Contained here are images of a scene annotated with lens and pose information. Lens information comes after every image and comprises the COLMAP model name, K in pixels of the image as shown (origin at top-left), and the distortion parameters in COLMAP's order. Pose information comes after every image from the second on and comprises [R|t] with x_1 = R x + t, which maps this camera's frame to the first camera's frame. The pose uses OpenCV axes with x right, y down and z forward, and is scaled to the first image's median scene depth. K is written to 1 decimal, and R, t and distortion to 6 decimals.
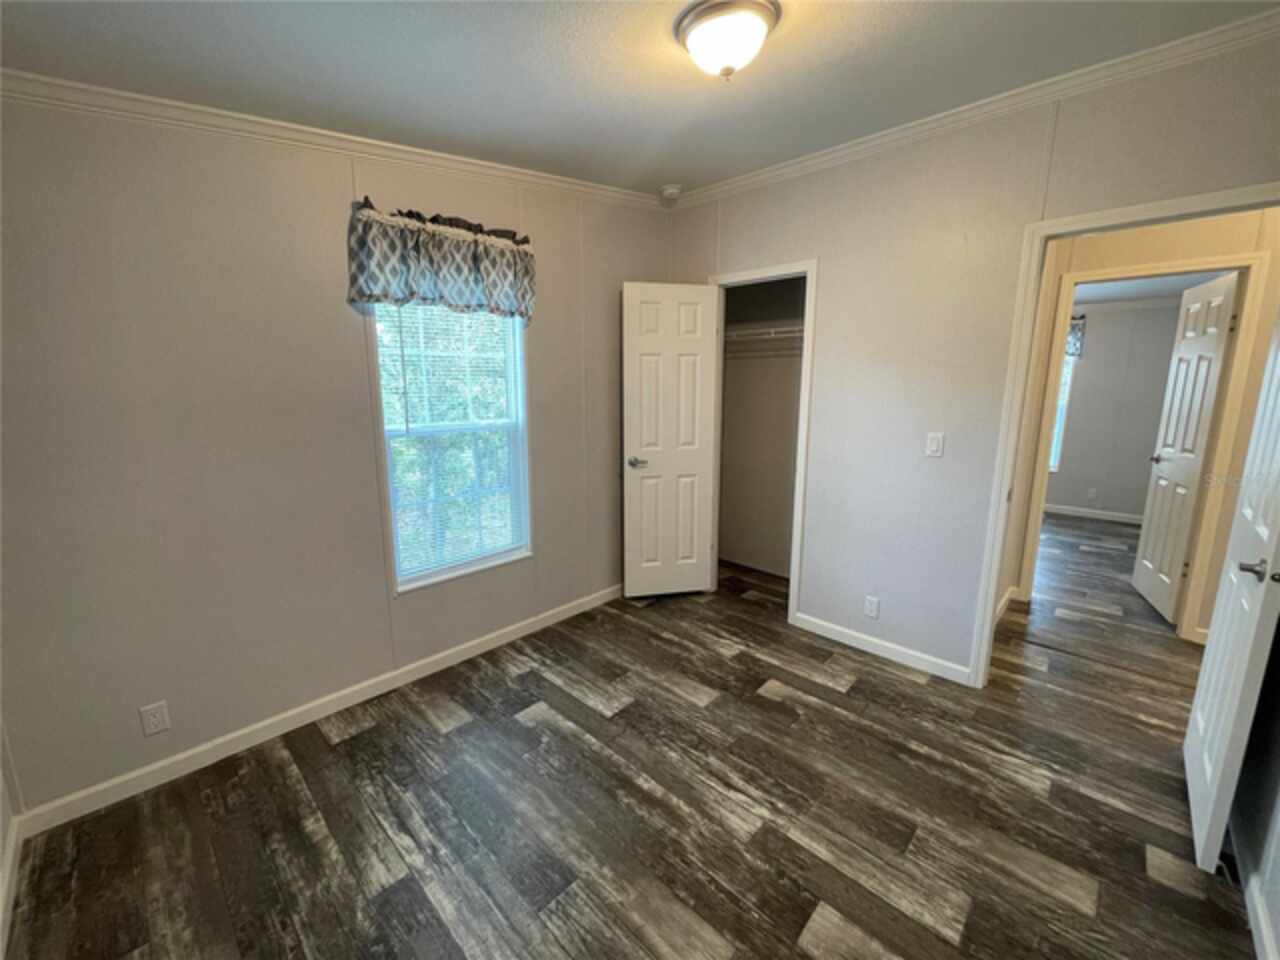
lens RADIAL K [[516.1, 0, 640.6], [0, 516.1, 474.2], [0, 0, 1]] dist [0.000178, 0.000358]
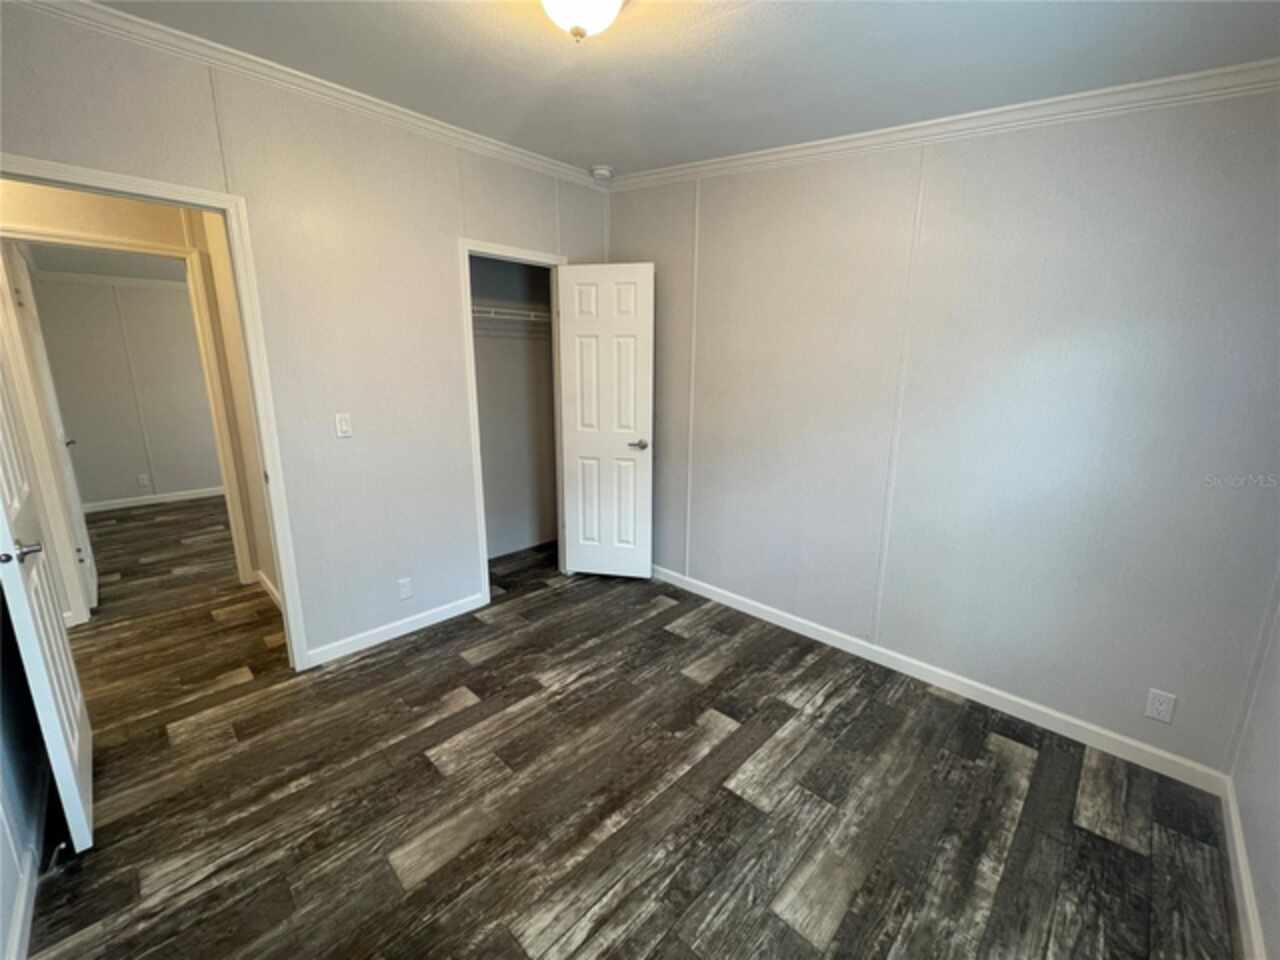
lens RADIAL K [[516.1, 0, 640.6], [0, 516.1, 474.2], [0, 0, 1]] dist [0.000178, 0.000358]
pose [[-0.011042, 0.204718, -0.978759, 0.787955], [-0.183343, 0.961810, 0.203242, -0.165322], [0.982987, 0.181692, 0.026913, 0.968688]]
